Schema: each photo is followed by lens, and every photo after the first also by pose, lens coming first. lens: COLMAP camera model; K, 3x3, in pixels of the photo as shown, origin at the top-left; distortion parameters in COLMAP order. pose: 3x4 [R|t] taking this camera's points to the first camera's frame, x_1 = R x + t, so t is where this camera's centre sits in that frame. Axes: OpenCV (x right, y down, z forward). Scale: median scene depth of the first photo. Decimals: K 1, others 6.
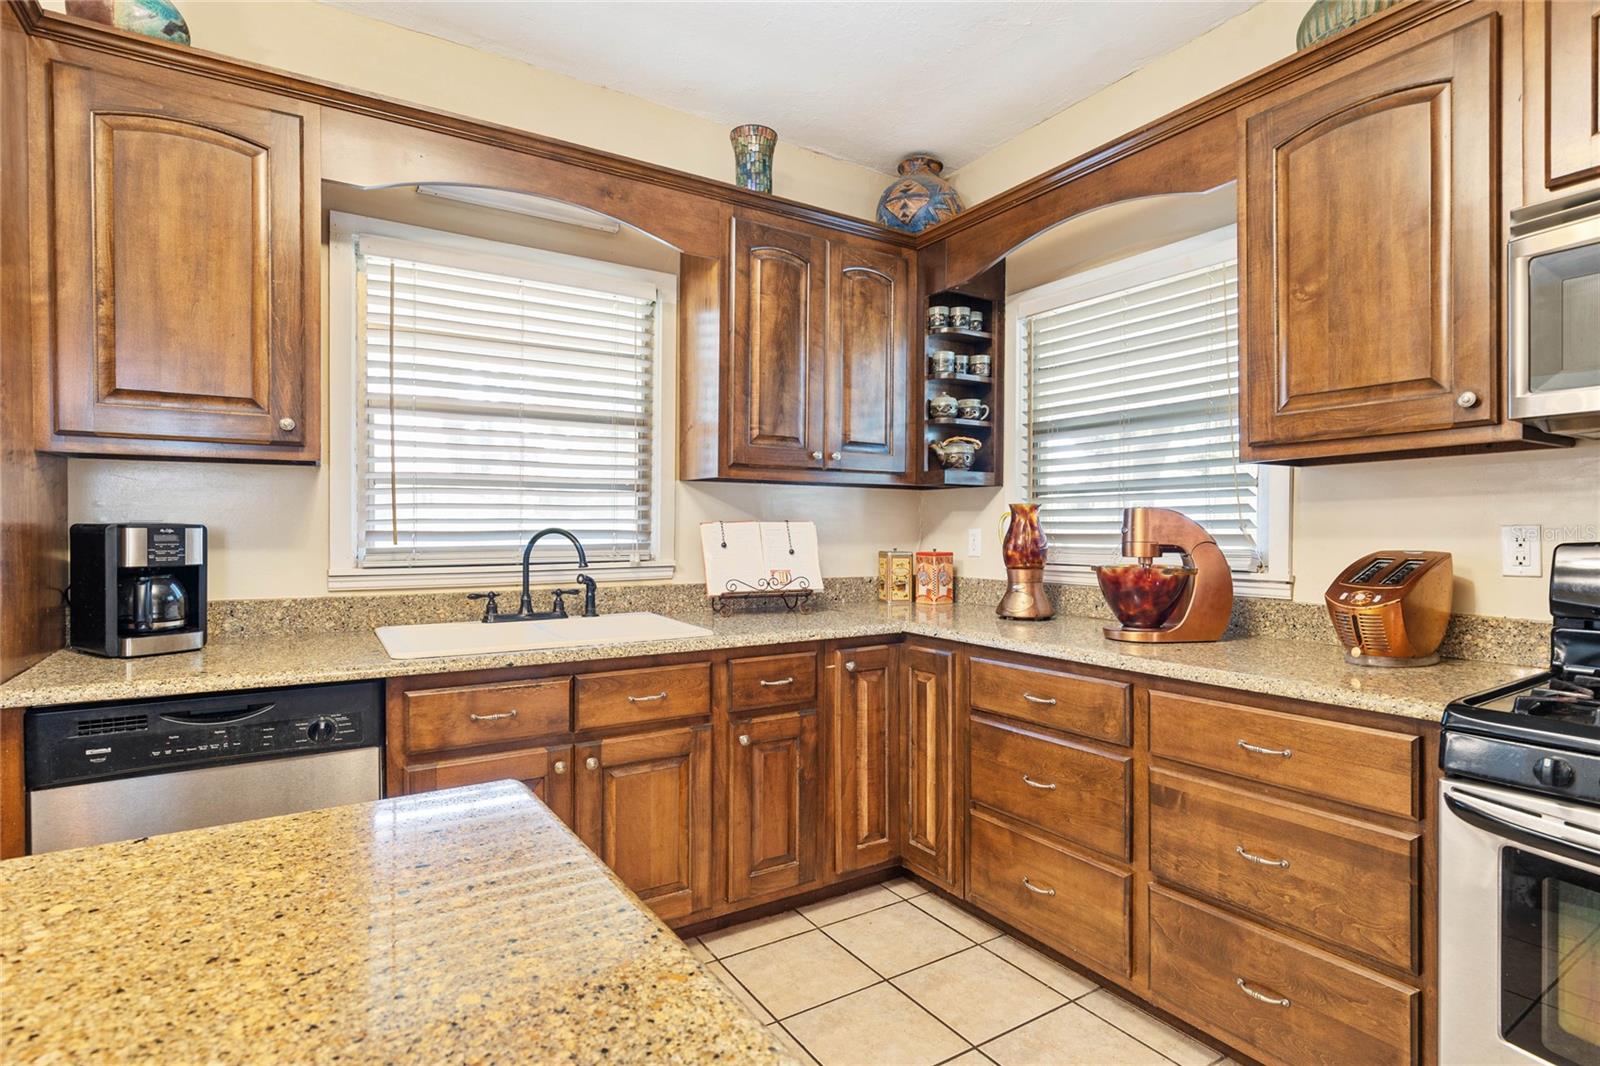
lens RADIAL K [[808.5, 0, 802.0], [0, 808.5, 537.9], [0, 0, 1]] dist [-0.000044, -0.000820]
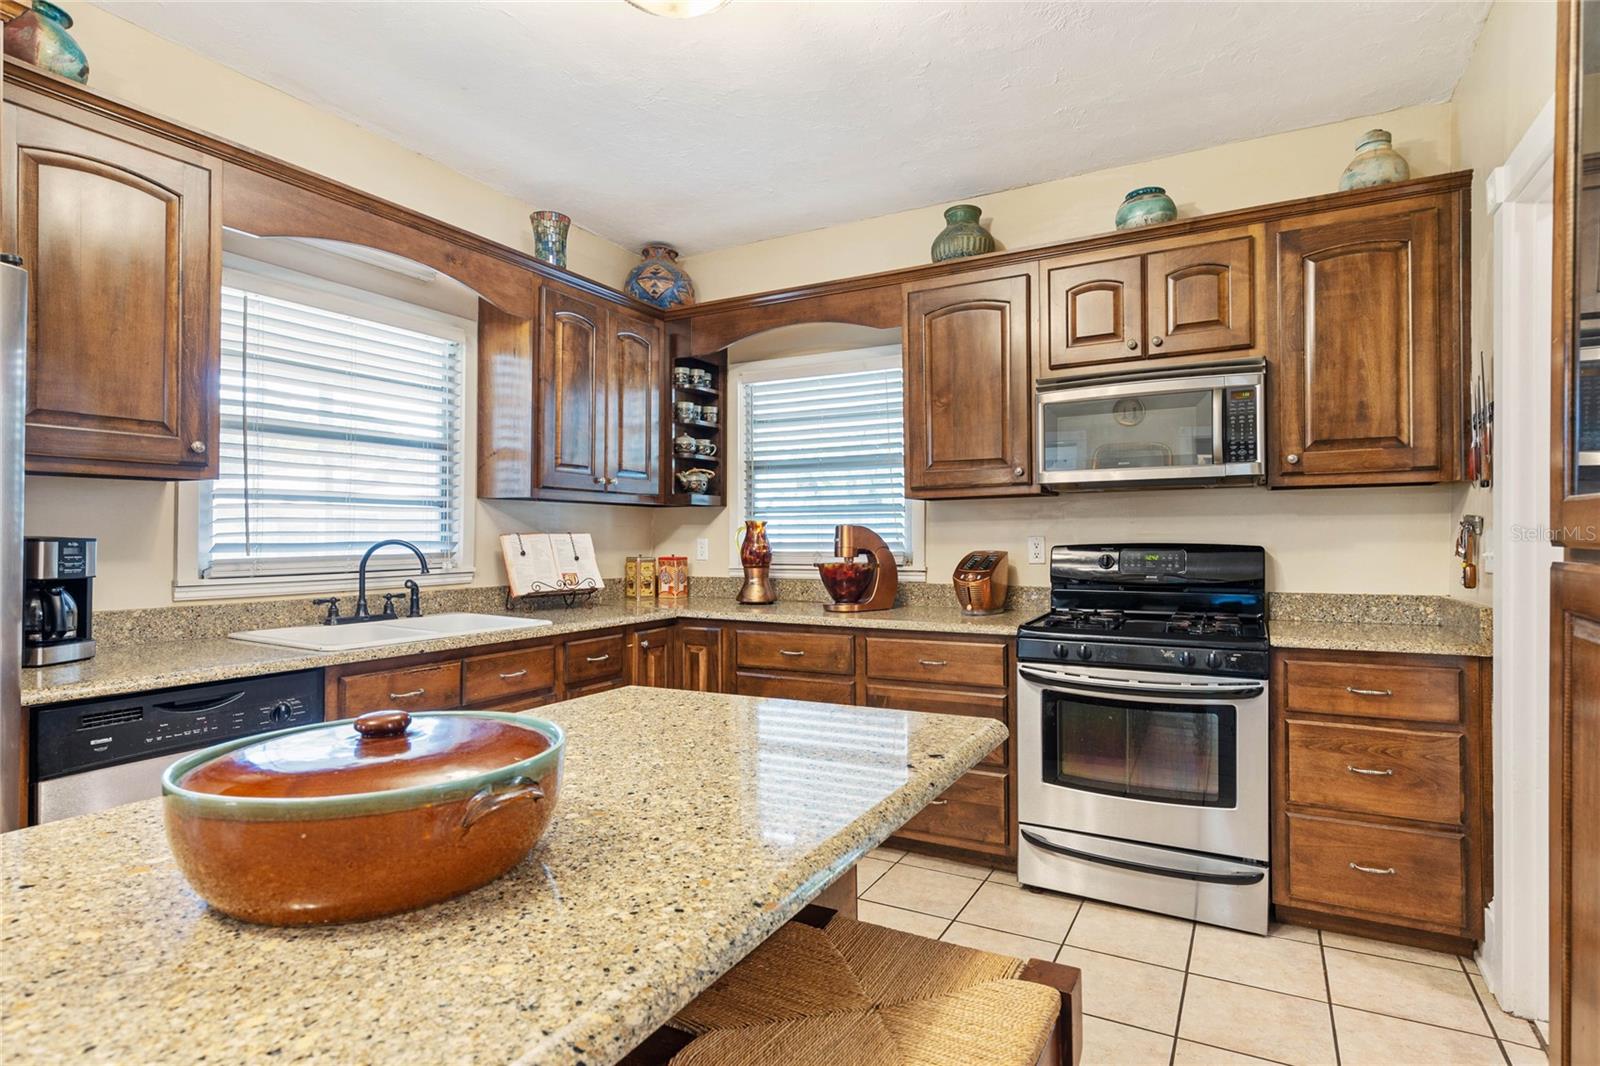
lens RADIAL K [[808.5, 0, 802.0], [0, 808.5, 537.9], [0, 0, 1]] dist [-0.000044, -0.000820]
pose [[0.881010, -0.002675, 0.473091, -0.359318], [0.007416, 0.999939, -0.008155, -0.001149], [-0.473040, 0.010693, 0.880976, -0.298341]]
